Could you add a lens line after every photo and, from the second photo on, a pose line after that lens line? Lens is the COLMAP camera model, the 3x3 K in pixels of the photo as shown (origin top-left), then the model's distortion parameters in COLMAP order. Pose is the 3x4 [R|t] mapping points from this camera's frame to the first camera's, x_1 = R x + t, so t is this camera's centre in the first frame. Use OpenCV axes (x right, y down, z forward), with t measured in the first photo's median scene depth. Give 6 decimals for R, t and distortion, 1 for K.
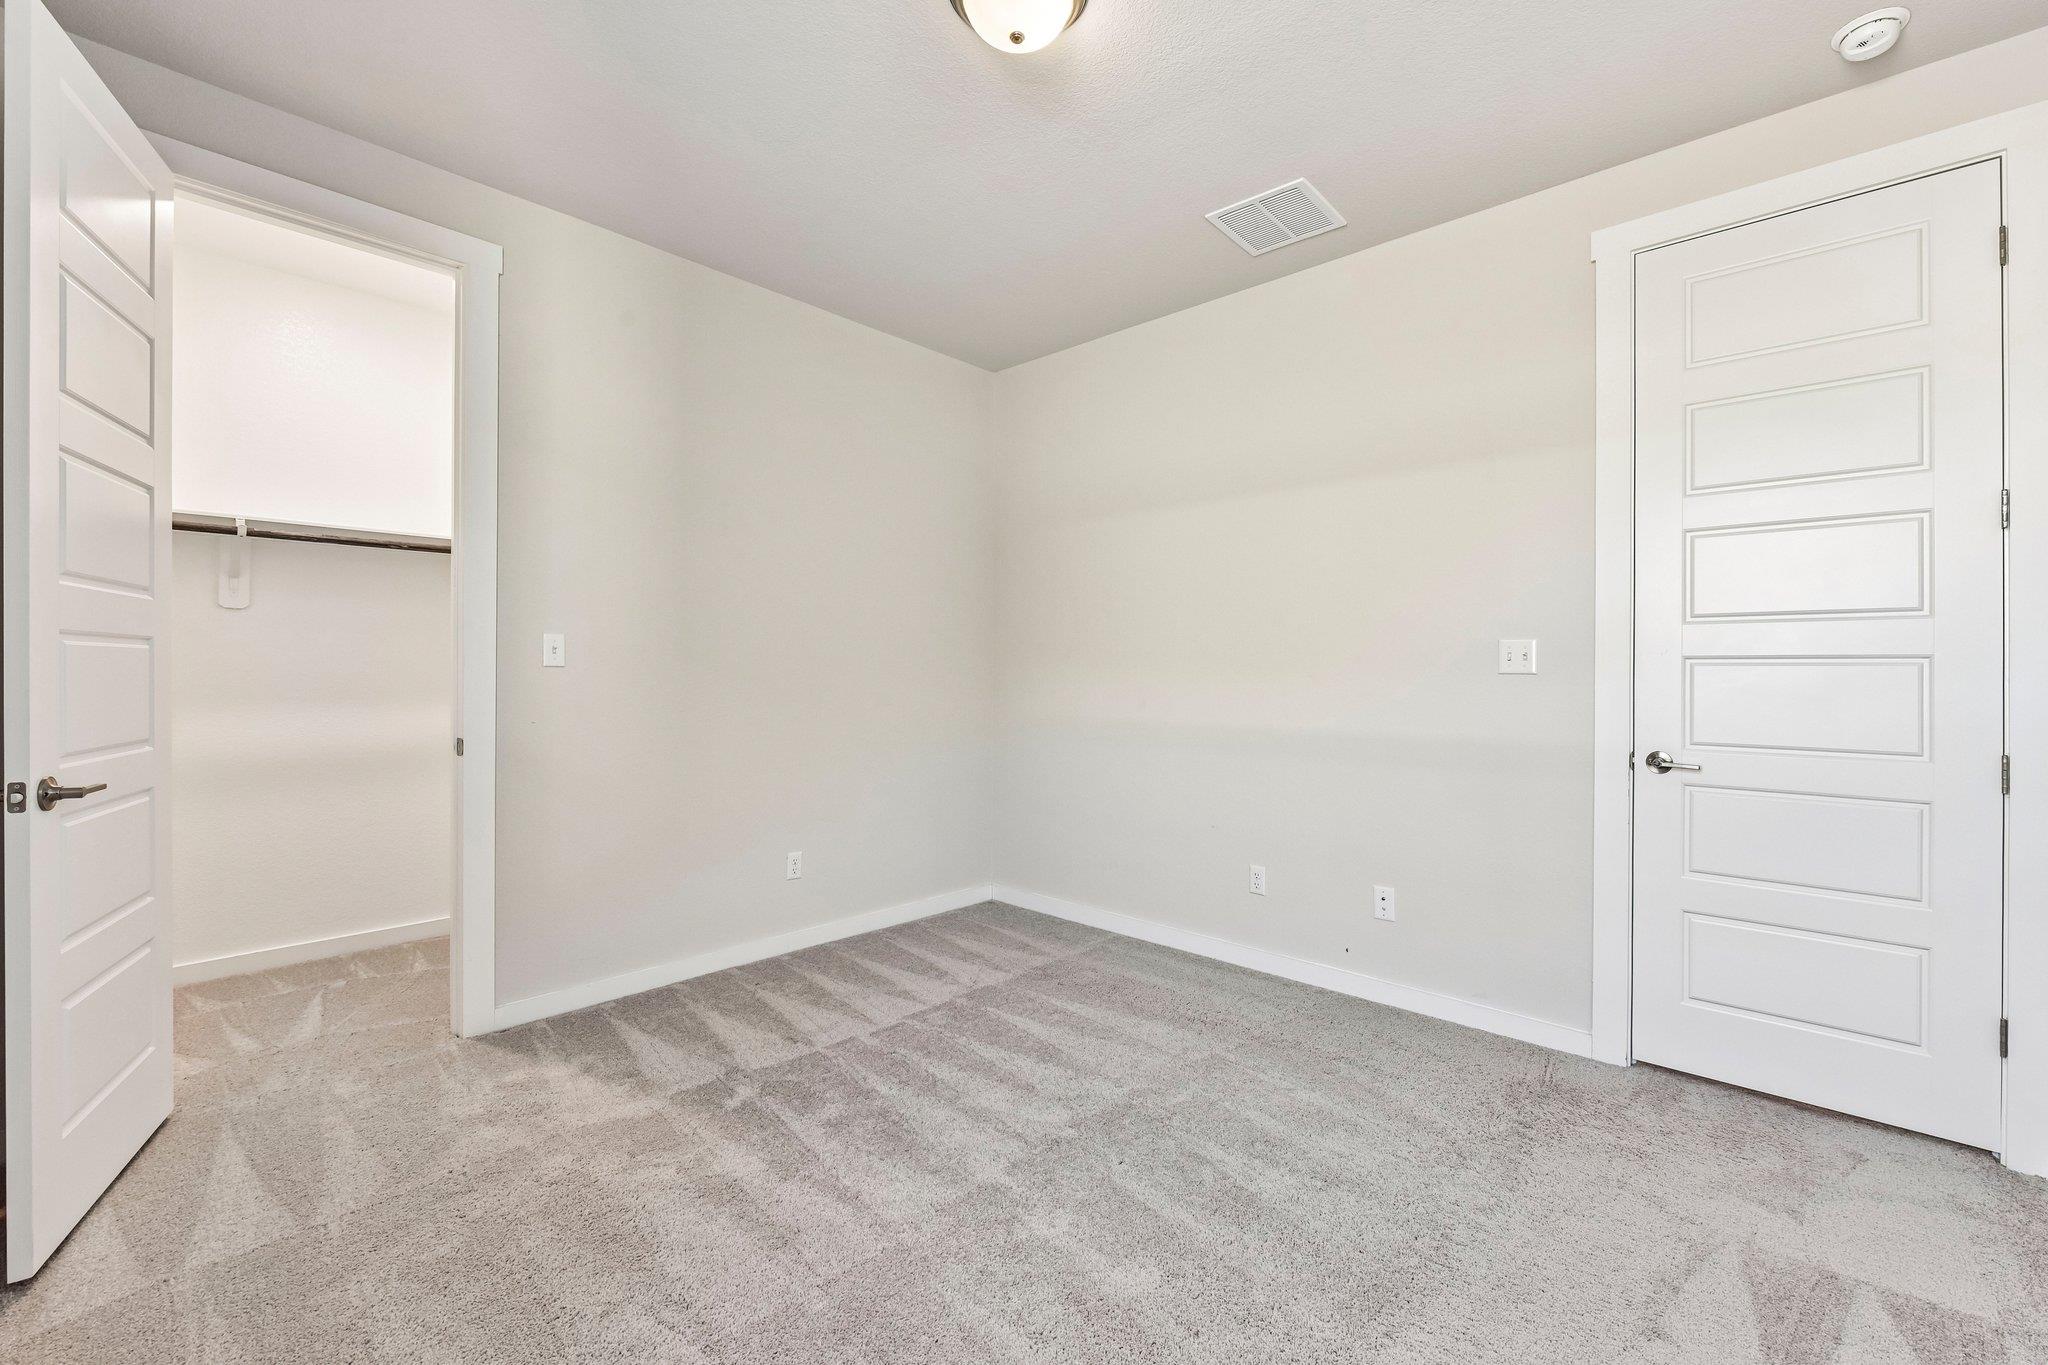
lens RADIAL K [[869.8, 0, 1037.7], [0, 869.8, 677.8], [0, 0, 1]] dist [0.000599, 0.000110]
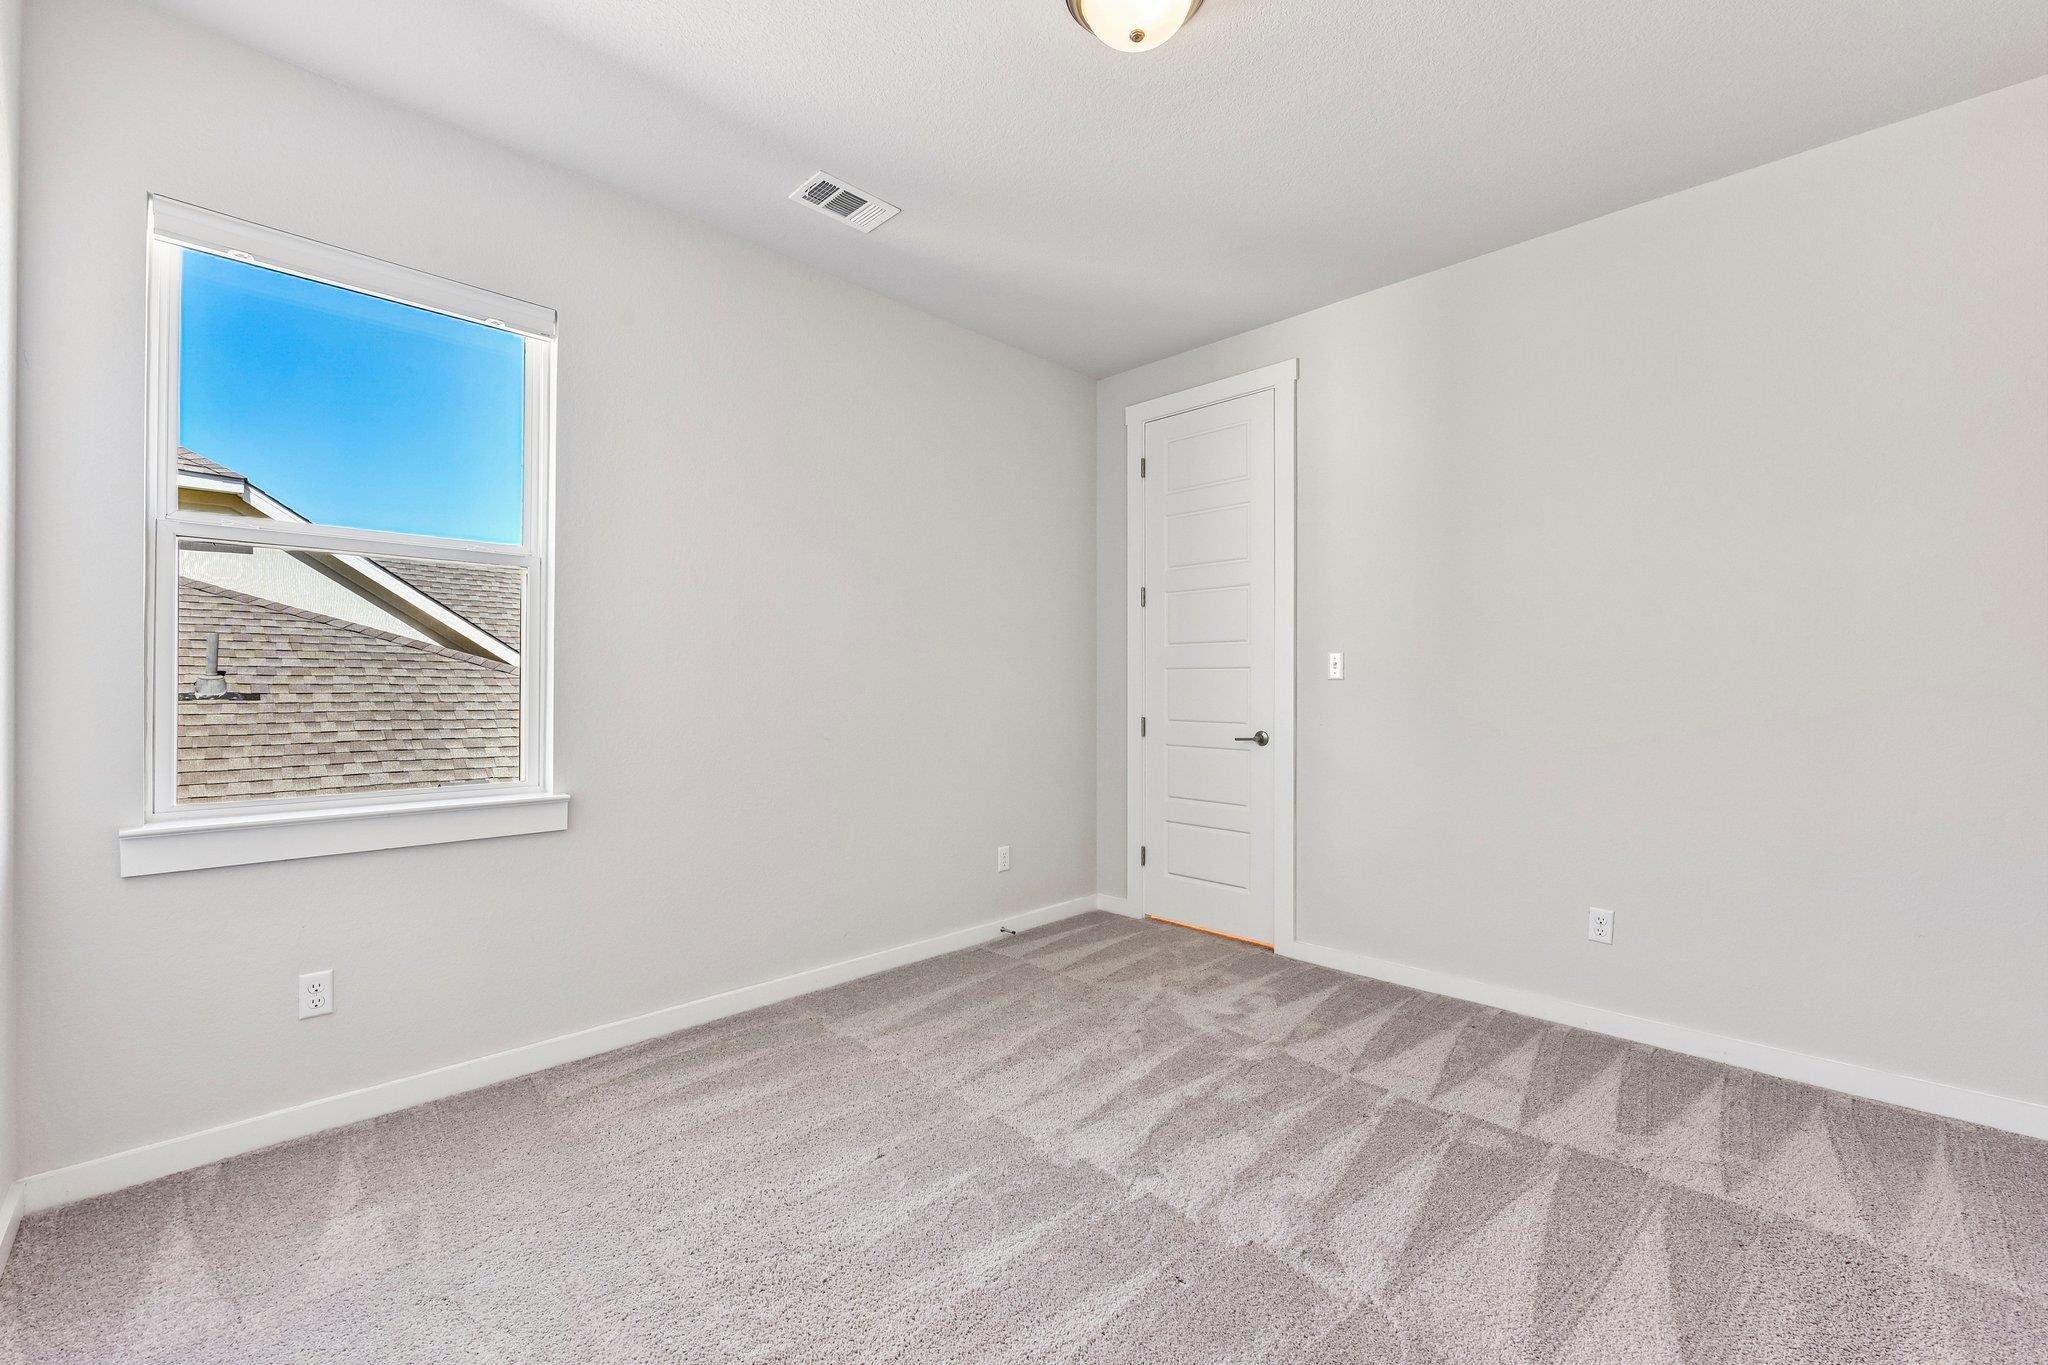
lens RADIAL K [[869.8, 0, 1037.7], [0, 869.8, 677.8], [0, 0, 1]] dist [0.000599, 0.000110]
pose [[-0.047870, -0.013062, -0.998768, 0.687038], [-0.004705, 0.999906, -0.012851, 0.002030], [0.998842, 0.004084, -0.047927, 0.664724]]
